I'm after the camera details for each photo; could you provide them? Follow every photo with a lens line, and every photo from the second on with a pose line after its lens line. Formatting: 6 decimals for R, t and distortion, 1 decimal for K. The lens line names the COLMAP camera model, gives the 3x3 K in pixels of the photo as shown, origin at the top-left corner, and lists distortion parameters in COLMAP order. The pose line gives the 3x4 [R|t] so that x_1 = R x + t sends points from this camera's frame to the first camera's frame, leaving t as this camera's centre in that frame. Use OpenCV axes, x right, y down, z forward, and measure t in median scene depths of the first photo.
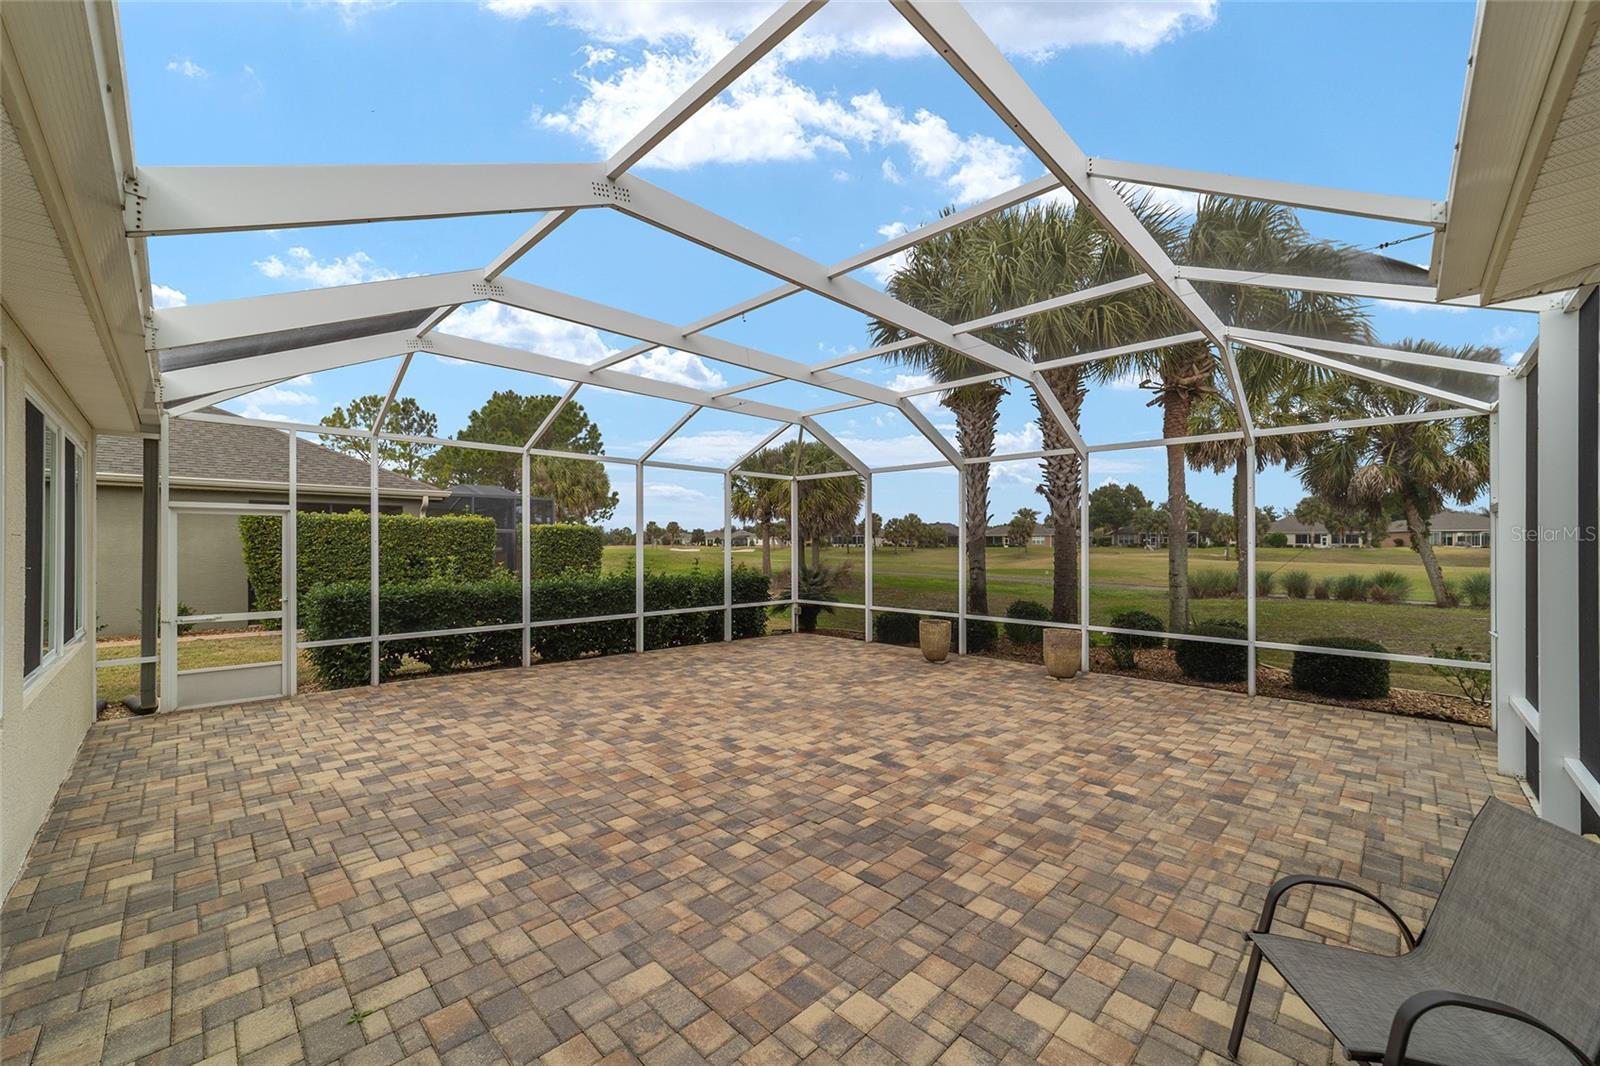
lens RADIAL K [[613.4, 0, 802.5], [0, 613.4, 538.2], [0, 0, 1]] dist [-0.018642, 0.008482]
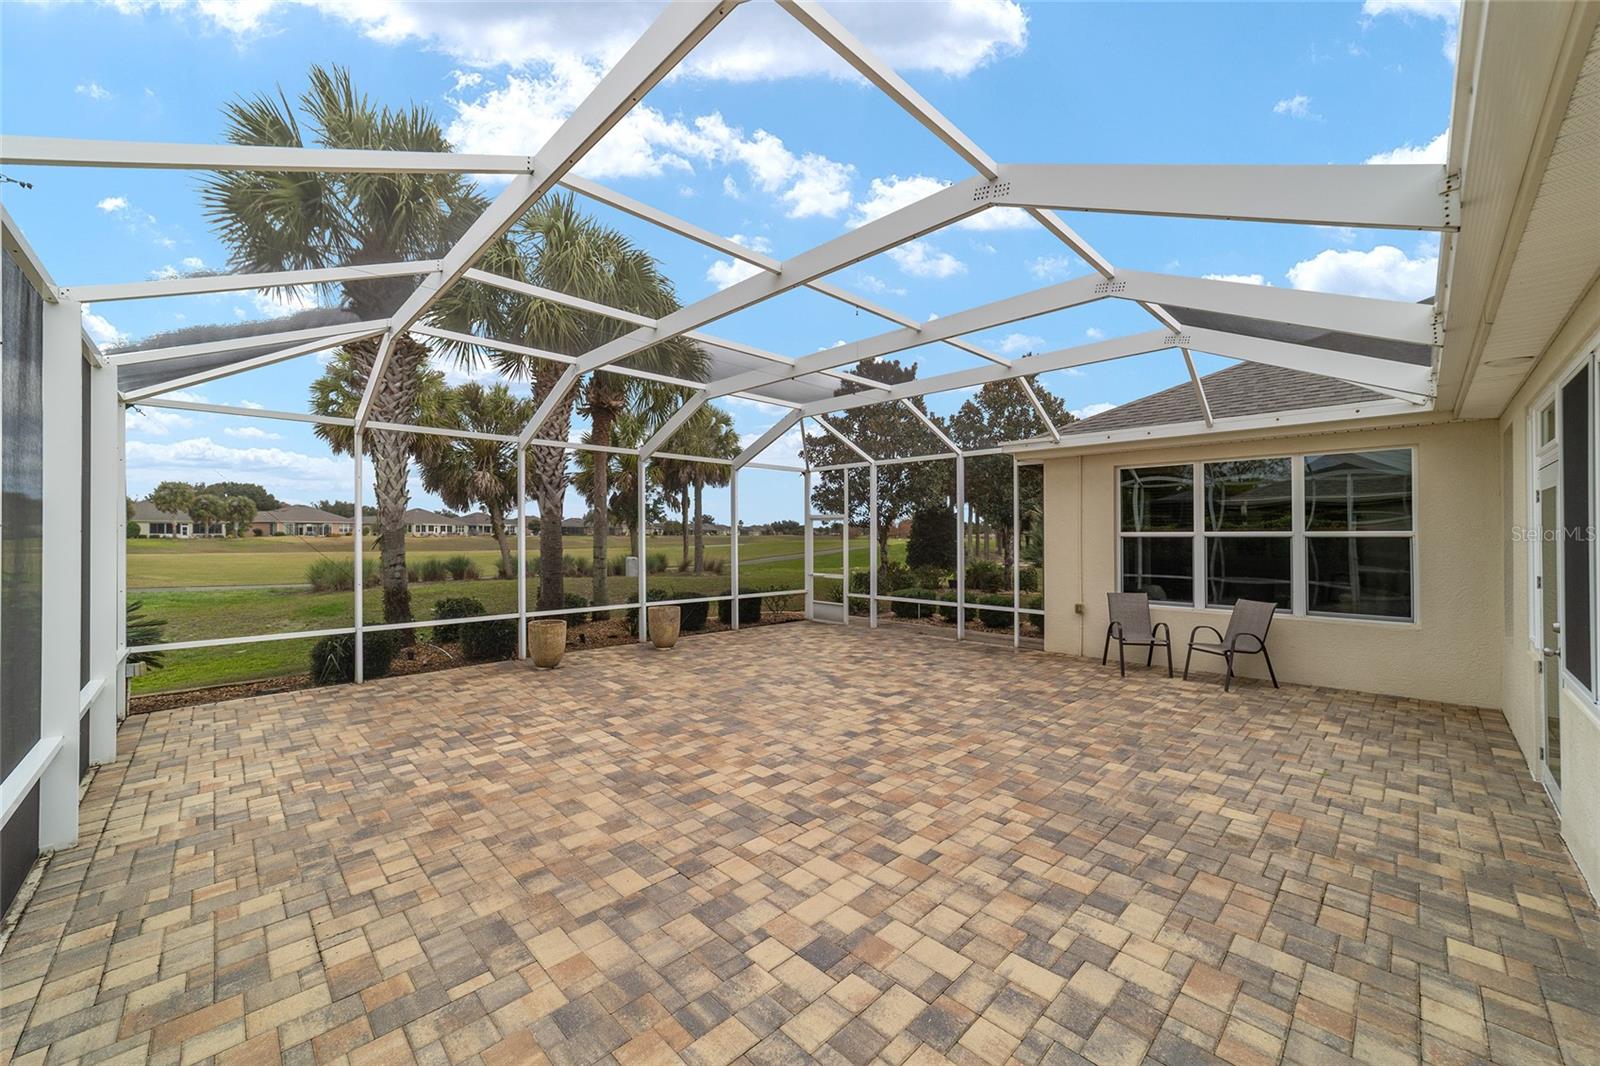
lens RADIAL K [[608.0, 0, 797.4], [0, 608.0, 535.3], [0, 0, 1]] dist [-0.019044, 0.009402]
pose [[0.028755, -0.002857, 0.999582, -1.095726], [-0.009076, 0.999954, 0.003120, 0.010896], [-0.999545, -0.009162, 0.028728, 1.066346]]
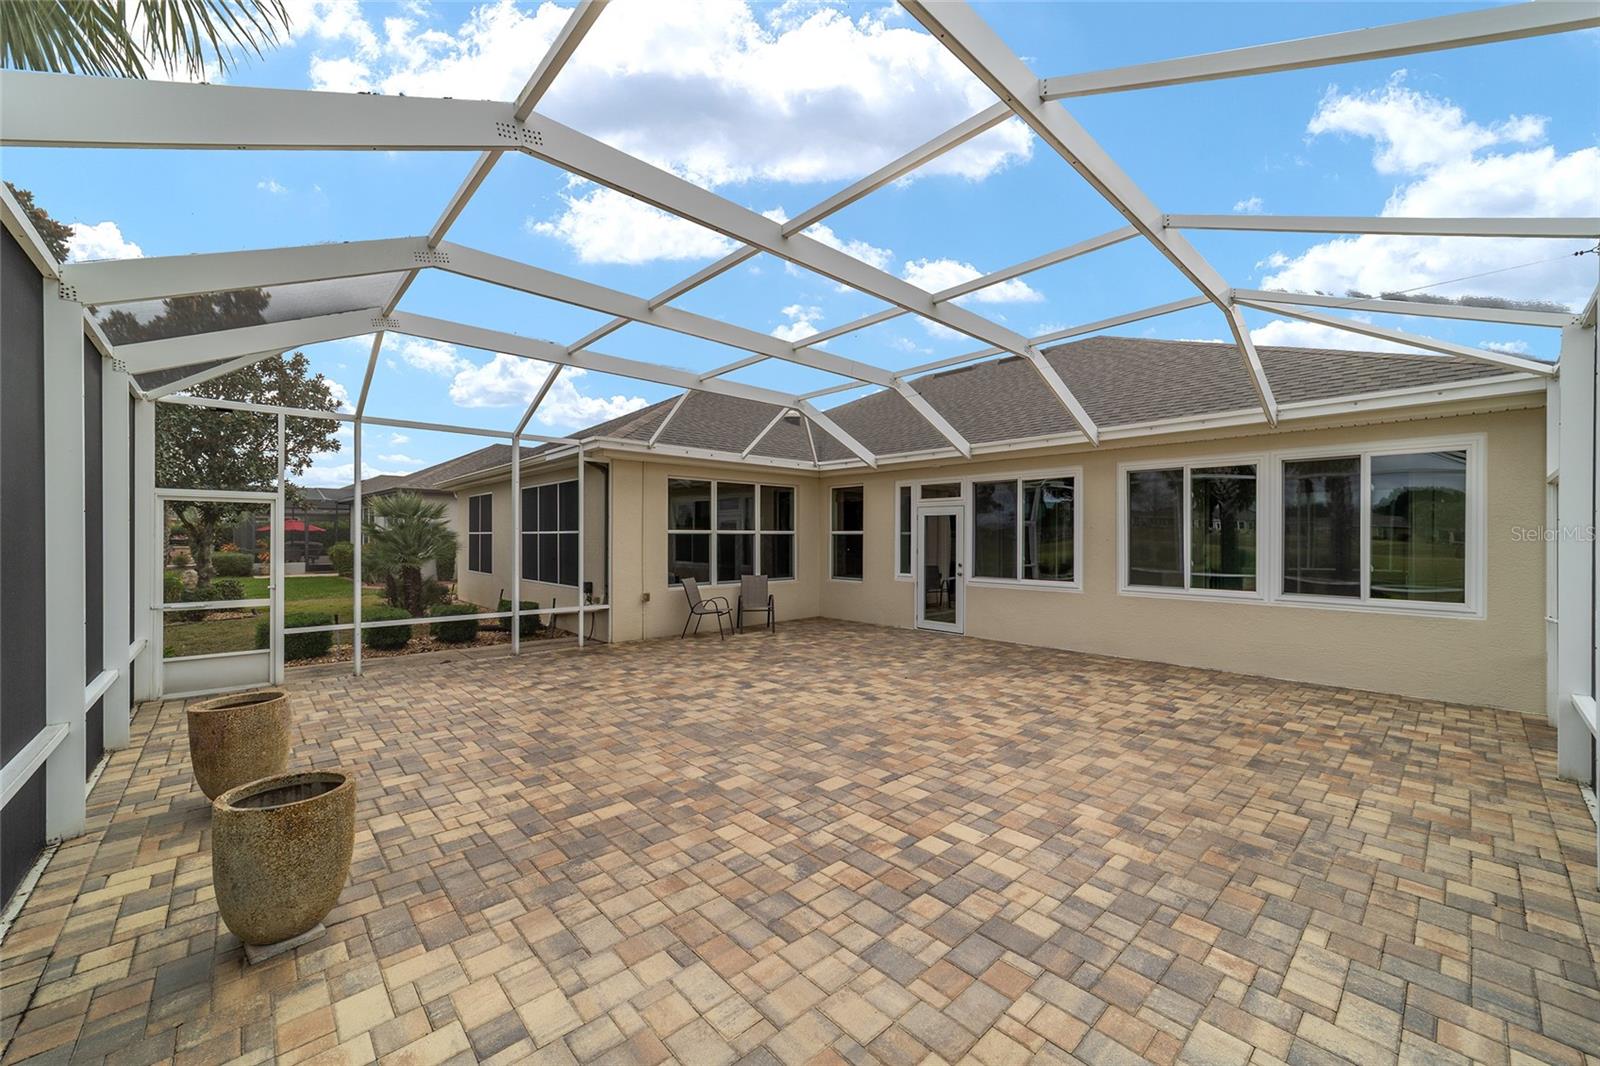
lens RADIAL K [[624.3, 0, 800.0], [0, 624.3, 533.0], [0, 0, 1]] dist [-0.013813, 0.008880]
pose [[-0.998485, -0.003356, 0.054919, -0.053880], [-0.004300, 0.999845, -0.017072, 0.041237], [-0.054853, -0.017282, -0.998345, 2.184406]]
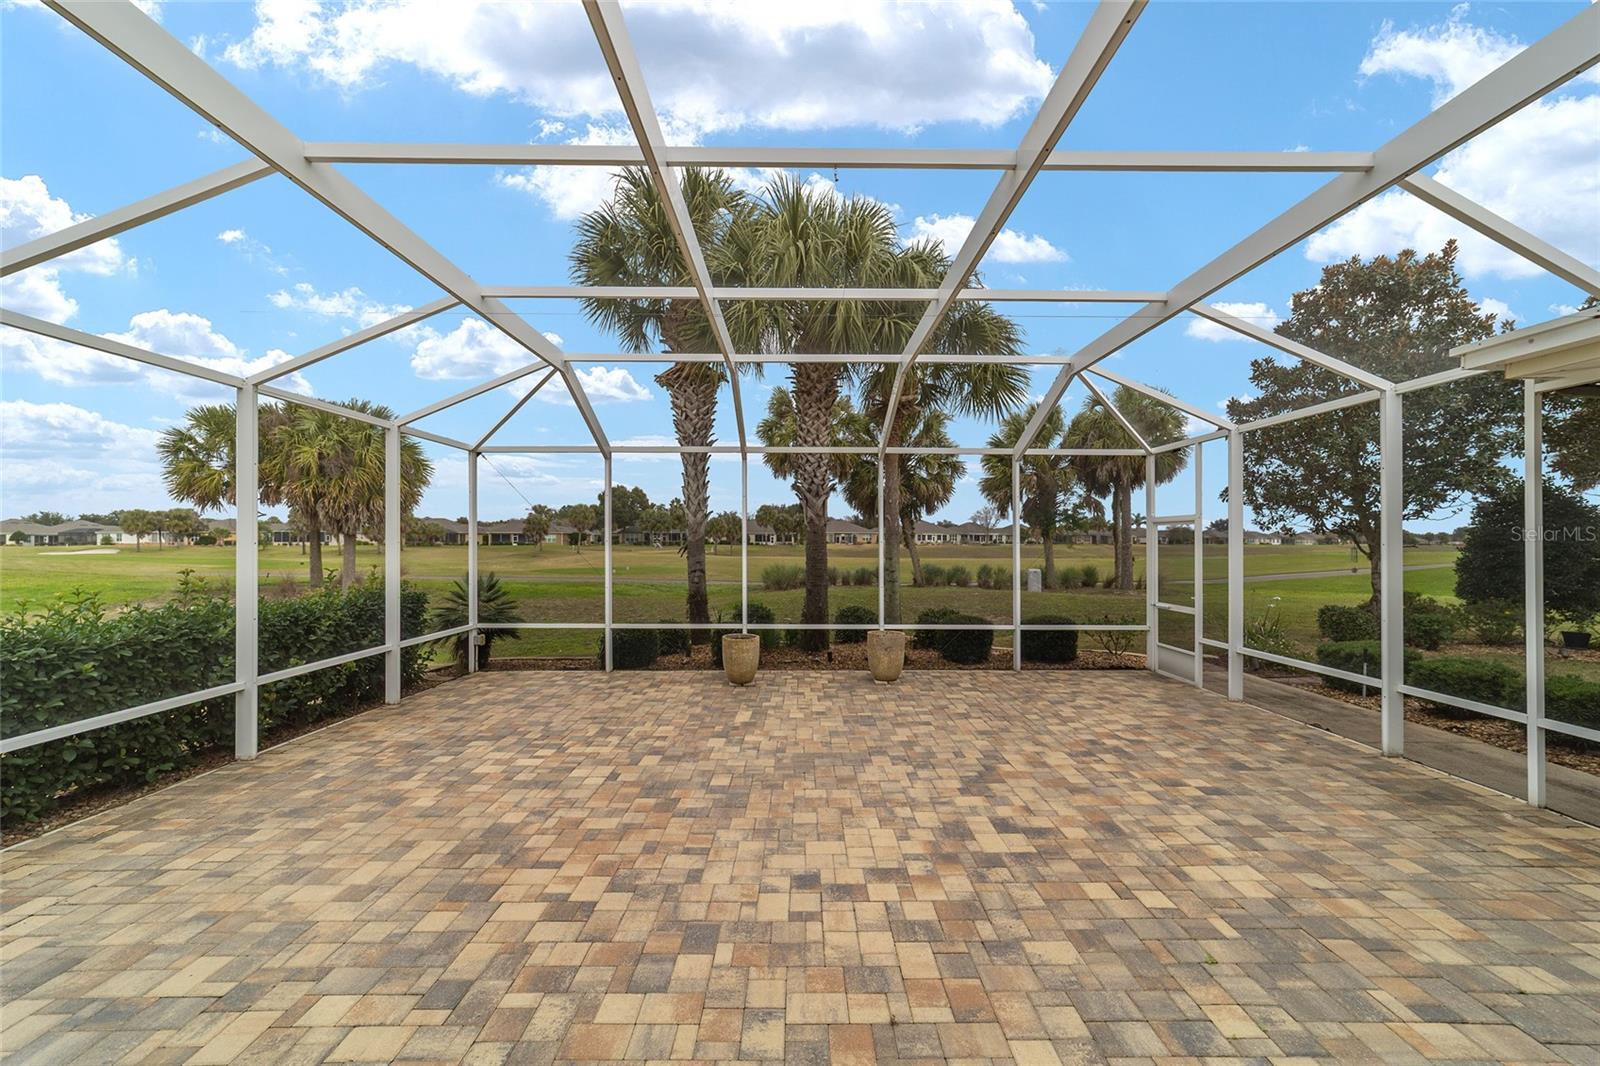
lens RADIAL K [[613.4, 0, 802.5], [0, 613.4, 538.2], [0, 0, 1]] dist [-0.018642, 0.008482]
pose [[0.711867, 0.004876, 0.702297, -0.540247], [-0.007284, 0.999973, 0.000441, 0.001235], [-0.702276, -0.005429, 0.711884, 0.591702]]
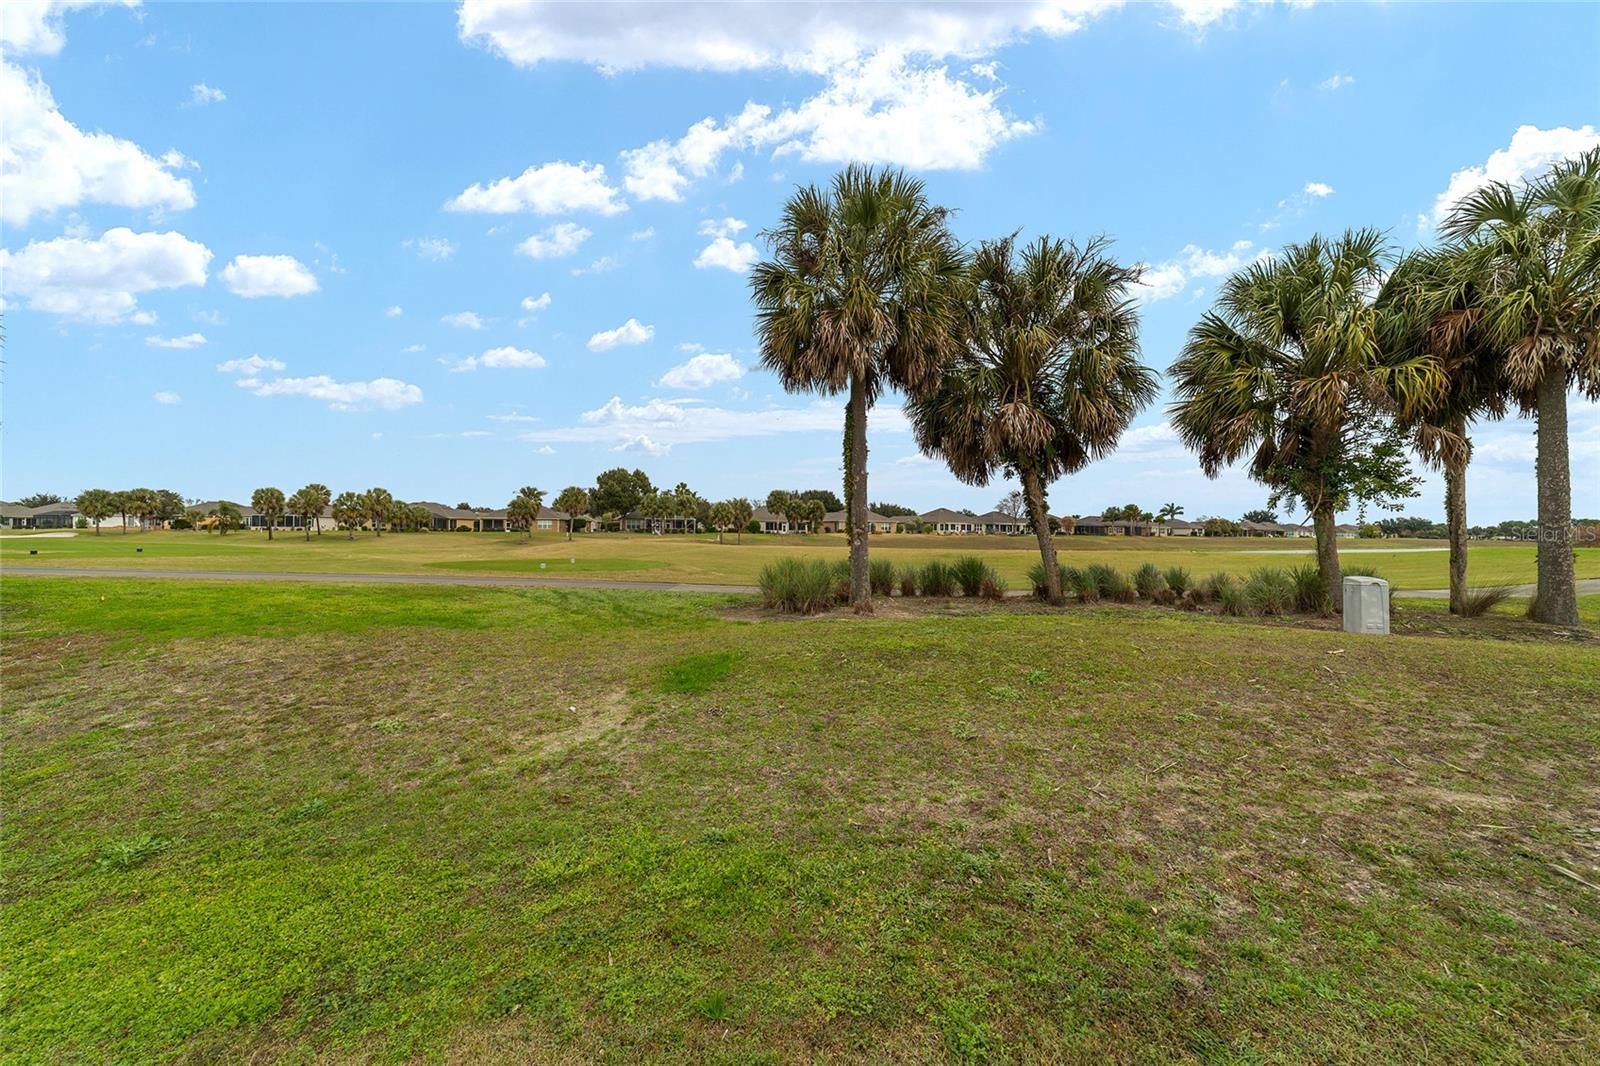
lens RADIAL K [[624.3, 0, 800.0], [0, 624.3, 533.0], [0, 0, 1]] dist [-0.013813, 0.008880]
pose [[0.728701, 0.004342, 0.684818, 0.999803], [-0.014680, 0.999849, 0.009281, 0.075389], [-0.684675, -0.016816, 0.728655, 2.288387]]
